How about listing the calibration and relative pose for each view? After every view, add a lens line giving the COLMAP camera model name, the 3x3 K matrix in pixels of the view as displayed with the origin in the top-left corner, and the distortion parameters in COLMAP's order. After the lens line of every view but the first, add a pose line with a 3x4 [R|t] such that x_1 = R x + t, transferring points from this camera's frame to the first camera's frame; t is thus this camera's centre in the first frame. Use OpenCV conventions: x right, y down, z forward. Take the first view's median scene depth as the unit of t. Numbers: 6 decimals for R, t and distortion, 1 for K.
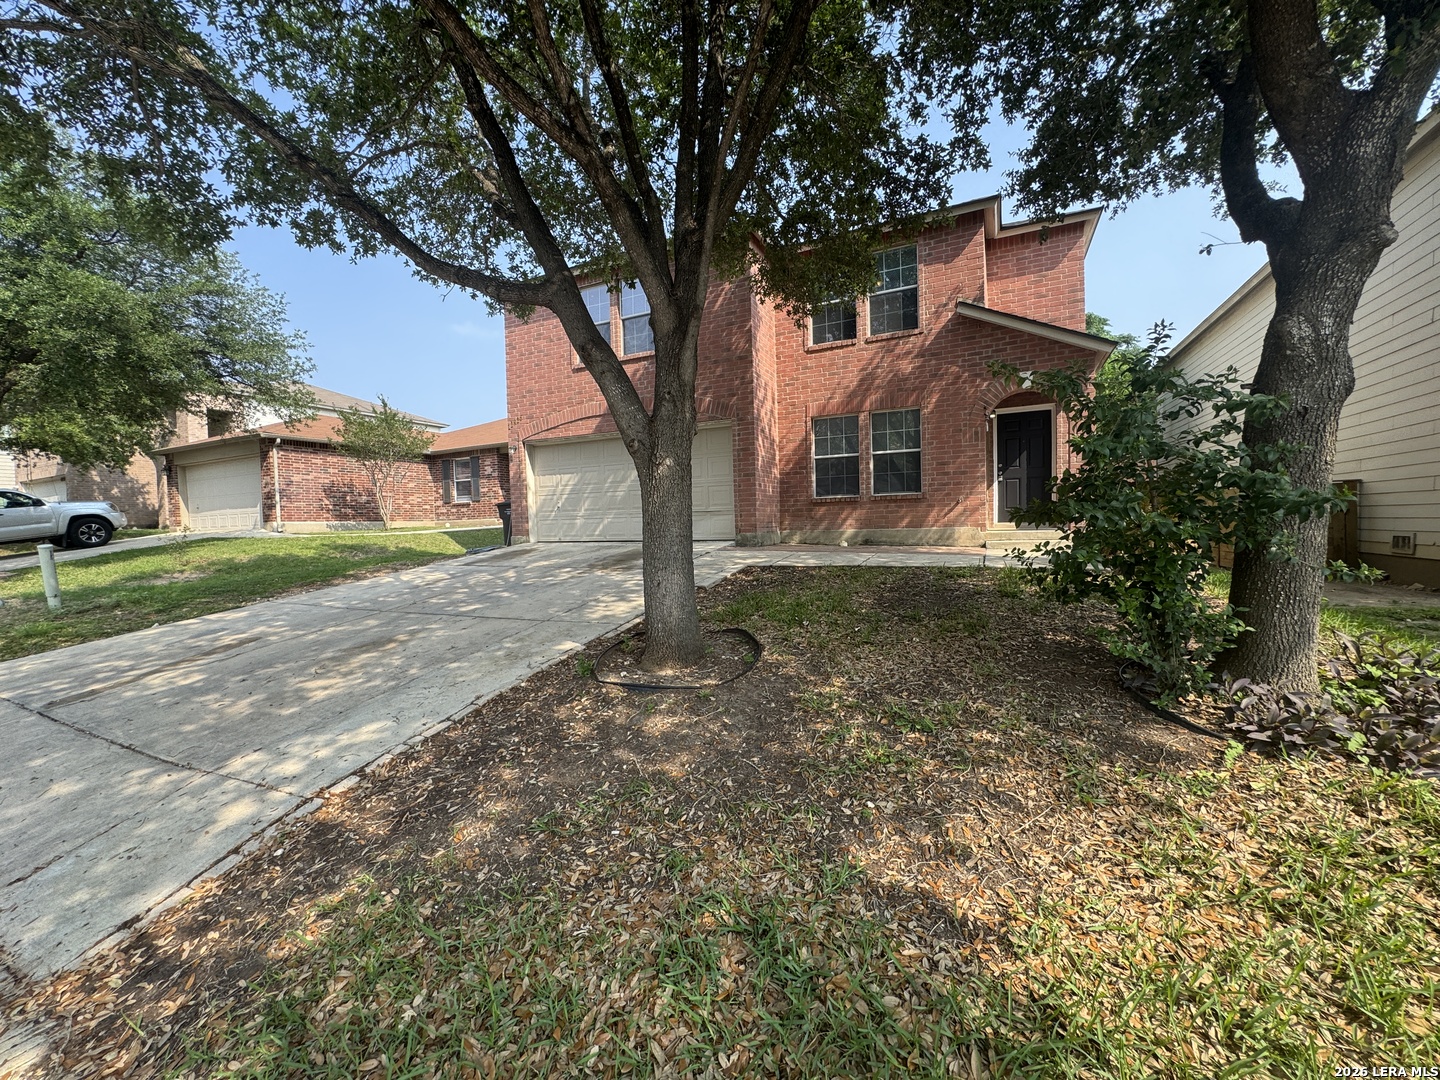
lens RADIAL K [[574.7, 0, 721.9], [0, 574.7, 539.8], [0, 0, 1]] dist [-0.002206, 0.001010]
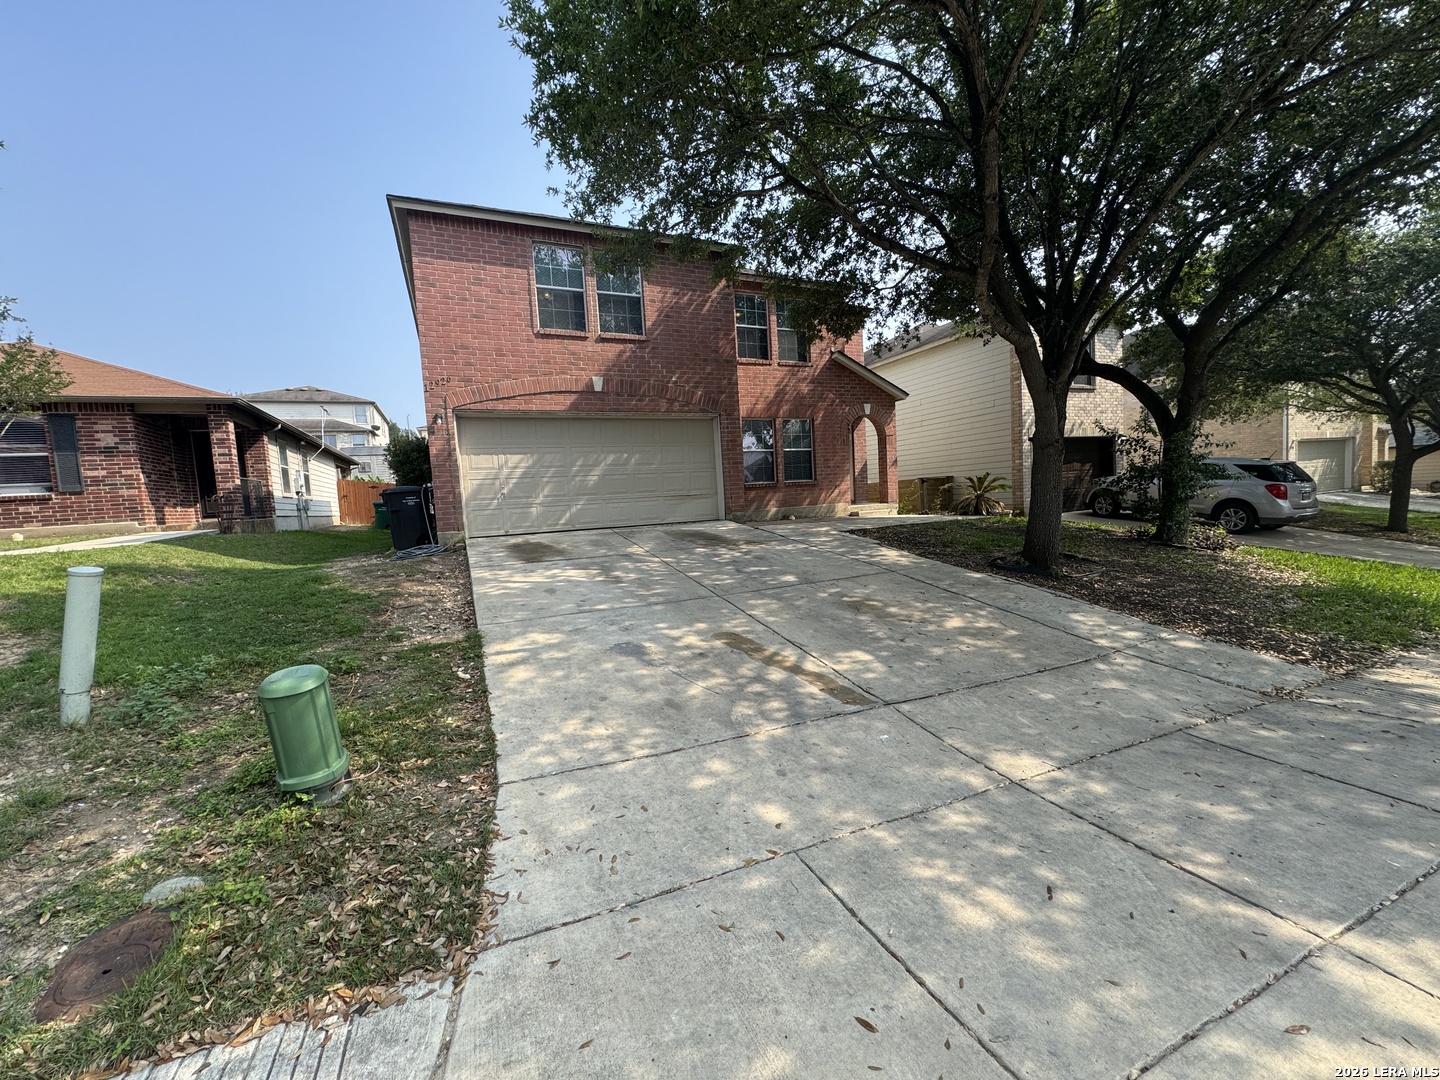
lens RADIAL K [[574.7, 0, 721.9], [0, 574.7, 539.8], [0, 0, 1]] dist [-0.002206, 0.001010]
pose [[0.638148, -0.066062, 0.767074, -0.839496], [0.064110, 0.997411, 0.032564, 0.003163], [-0.767240, 0.028396, 0.640732, 0.263188]]
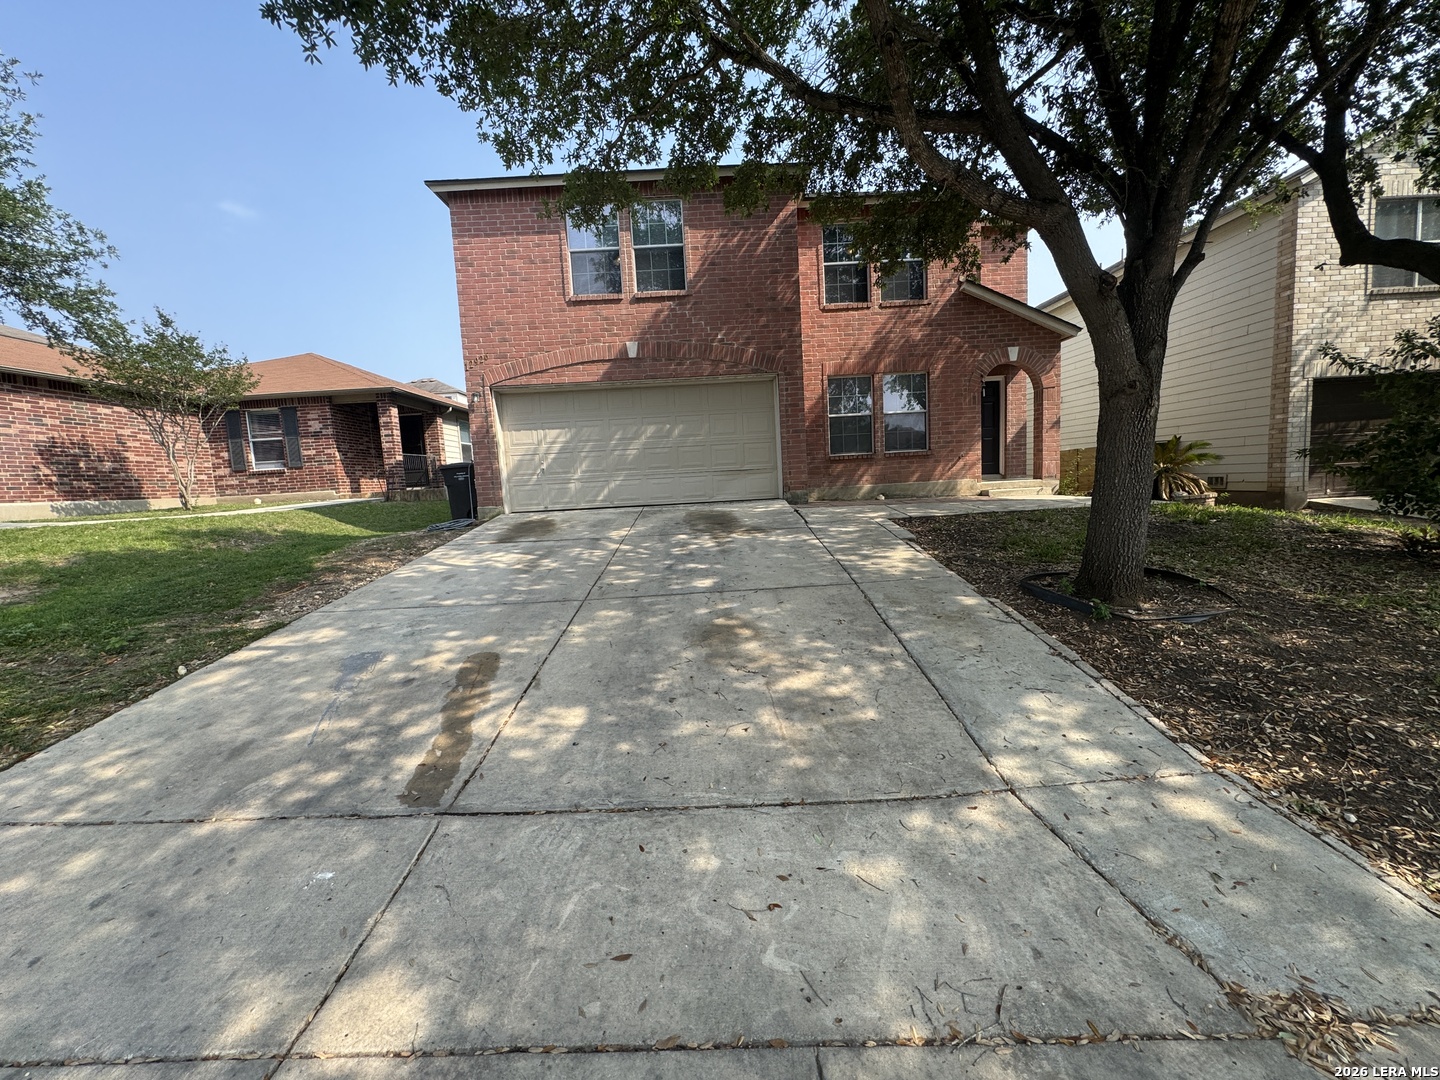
lens RADIAL K [[574.7, 0, 721.9], [0, 574.7, 539.8], [0, 0, 1]] dist [-0.002206, 0.001010]
pose [[0.895649, -0.068098, 0.439517, -0.491332], [0.043862, 0.996916, 0.065078, 0.002446], [-0.442593, -0.039009, 0.895874, 0.158613]]
